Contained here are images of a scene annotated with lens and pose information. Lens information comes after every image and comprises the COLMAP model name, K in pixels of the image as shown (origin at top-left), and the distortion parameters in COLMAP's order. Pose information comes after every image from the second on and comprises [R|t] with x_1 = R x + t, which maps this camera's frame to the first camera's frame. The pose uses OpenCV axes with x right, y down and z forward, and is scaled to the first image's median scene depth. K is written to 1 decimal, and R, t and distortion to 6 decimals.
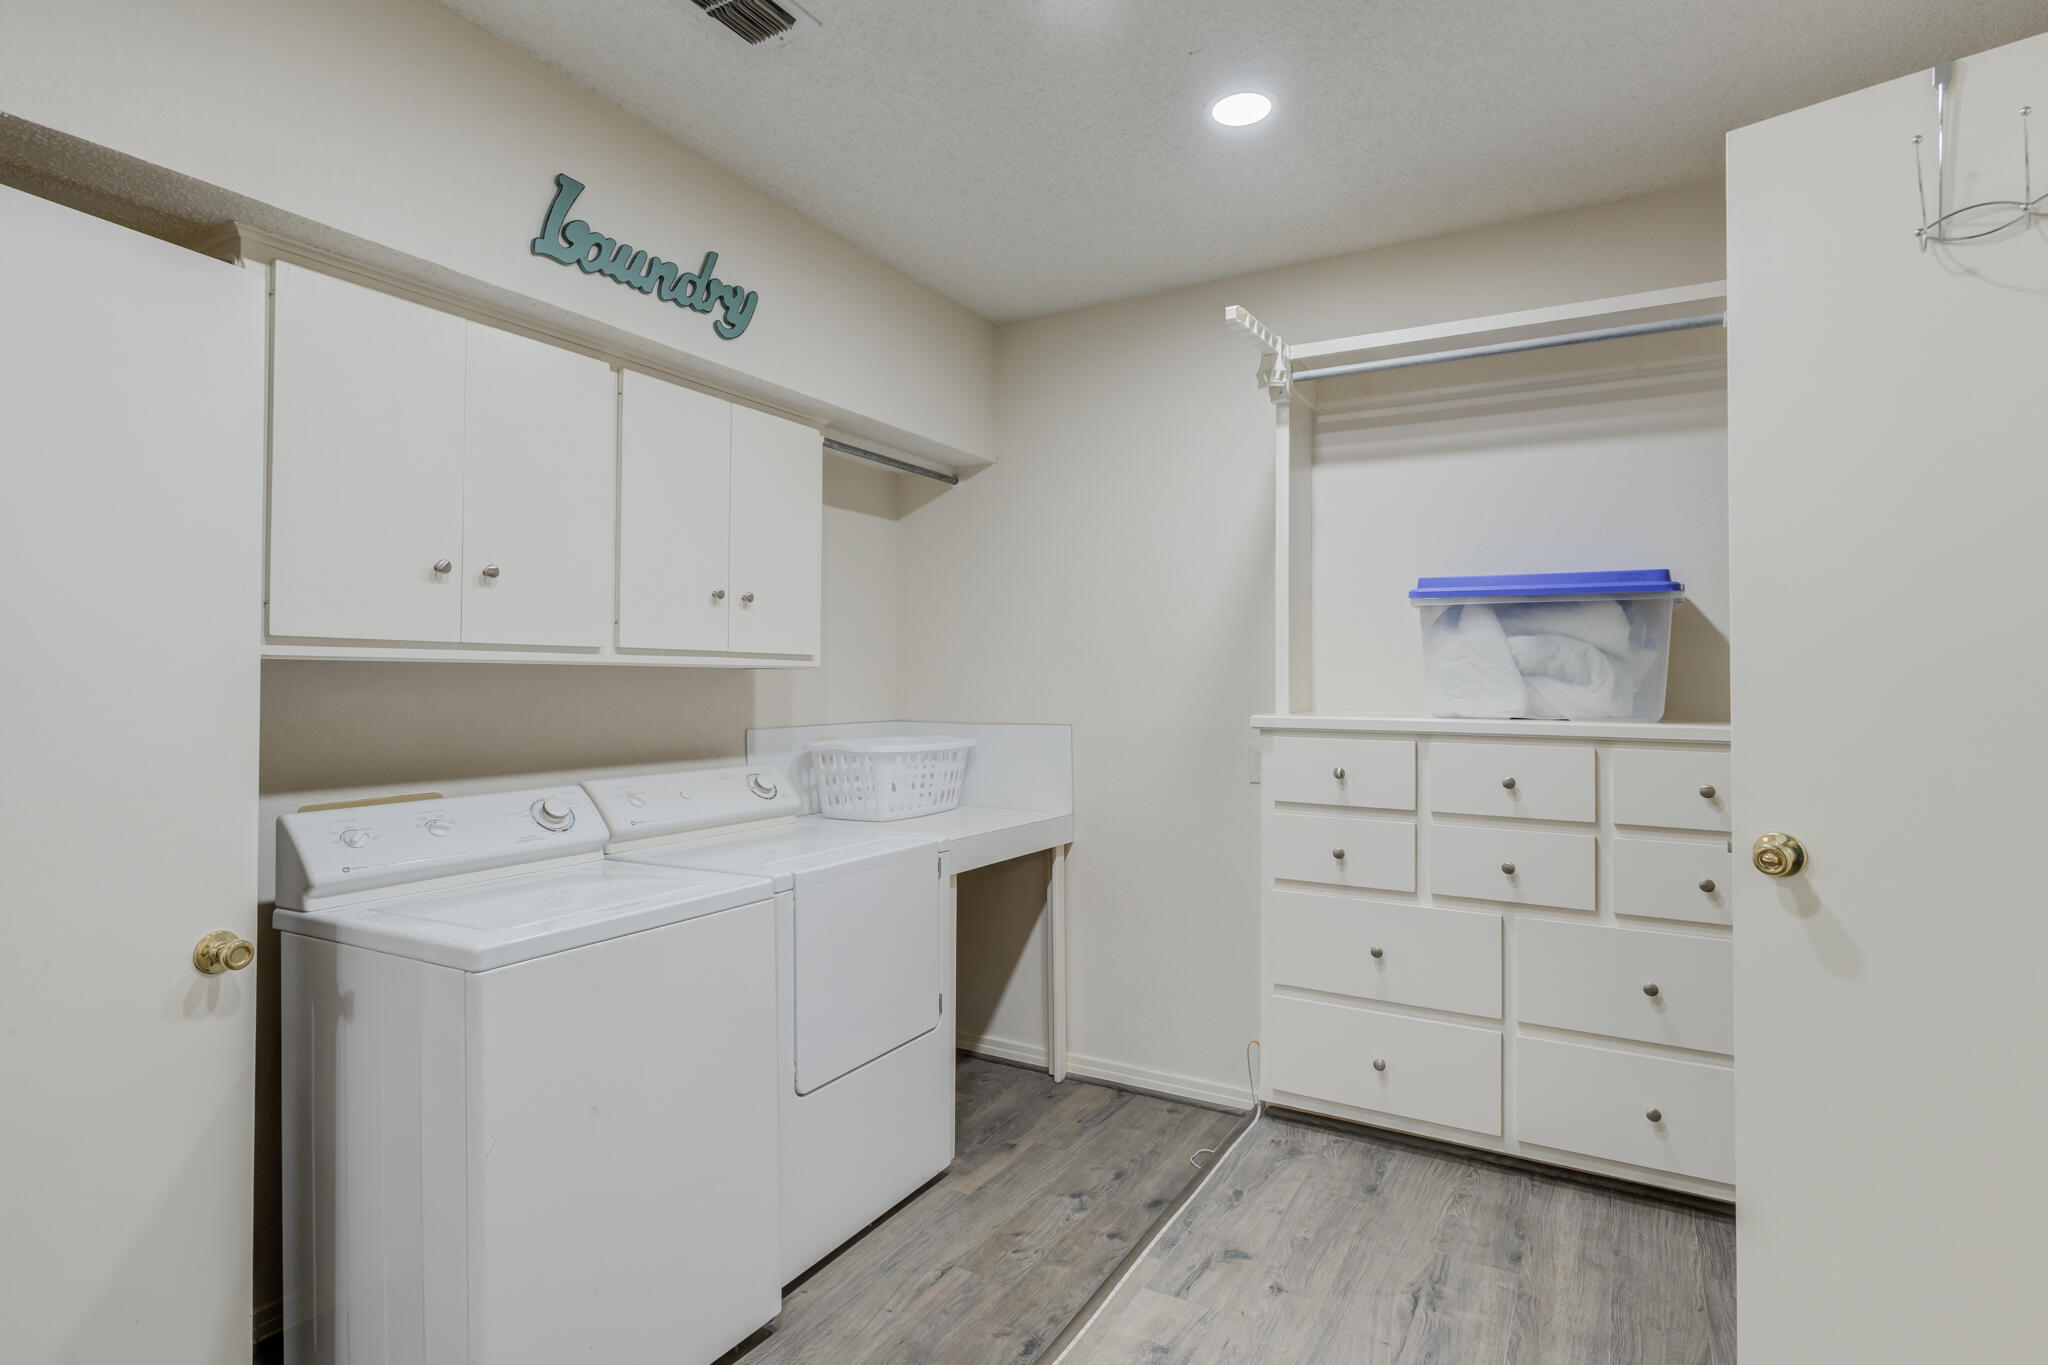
lens RADIAL K [[1027.8, 0, 1027.9], [0, 1027.8, 658.0], [0, 0, 1]] dist [0.011202, -0.006888]
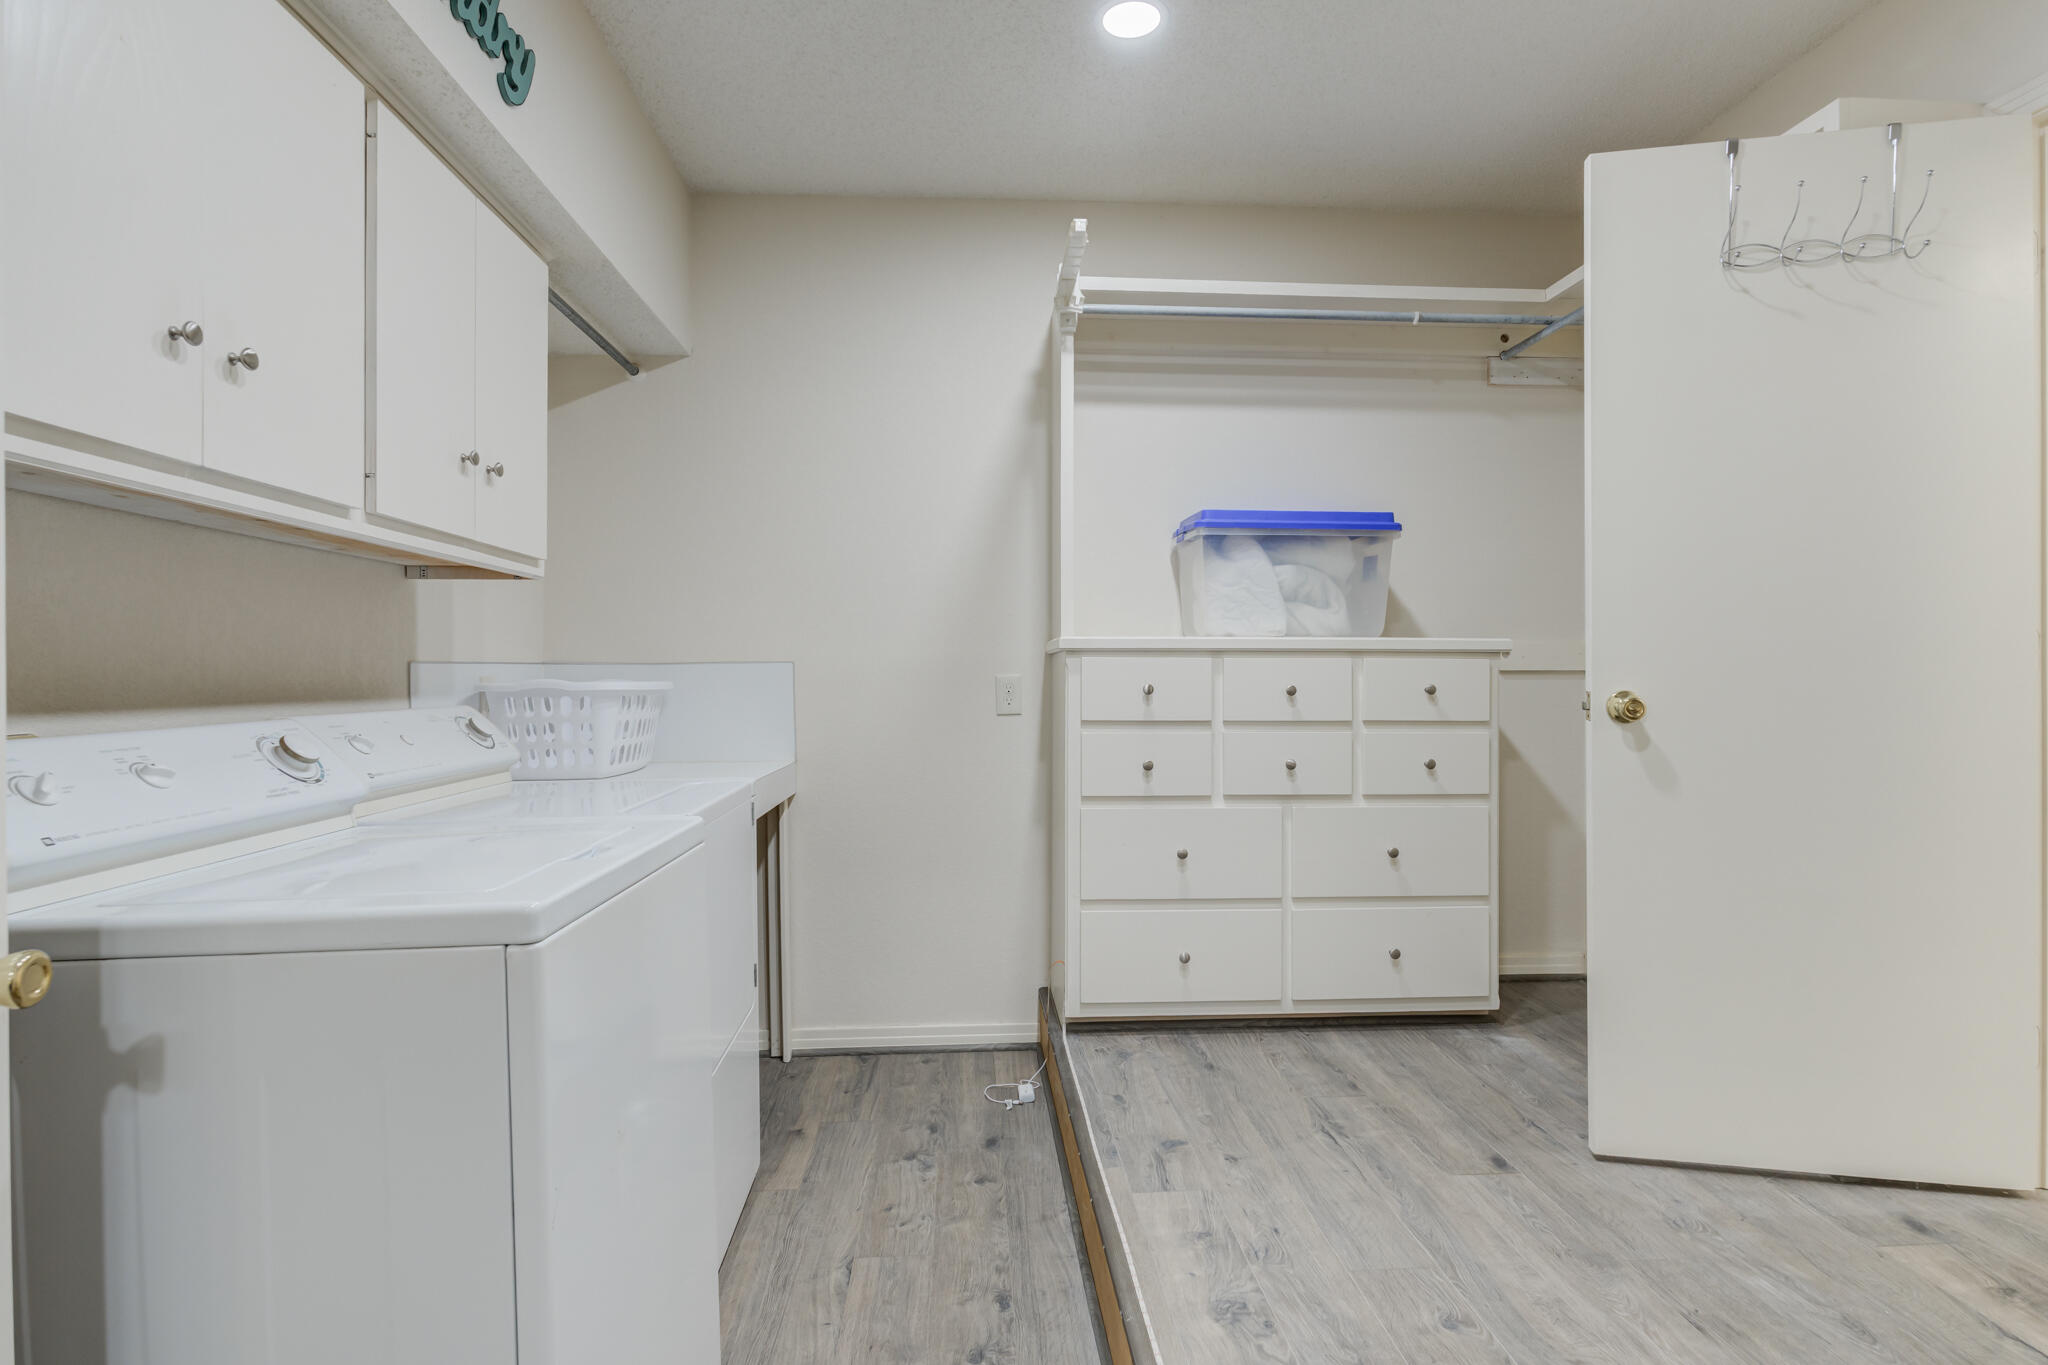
lens RADIAL K [[1053.7, 0, 1017.9], [0, 1053.7, 665.2], [0, 0, 1]] dist [0.010046, 0.000764]
pose [[0.835927, -0.002725, 0.548834, -0.410582], [-0.004568, 0.999918, 0.011922, 0.077046], [-0.548822, -0.012473, 0.835846, 0.178459]]
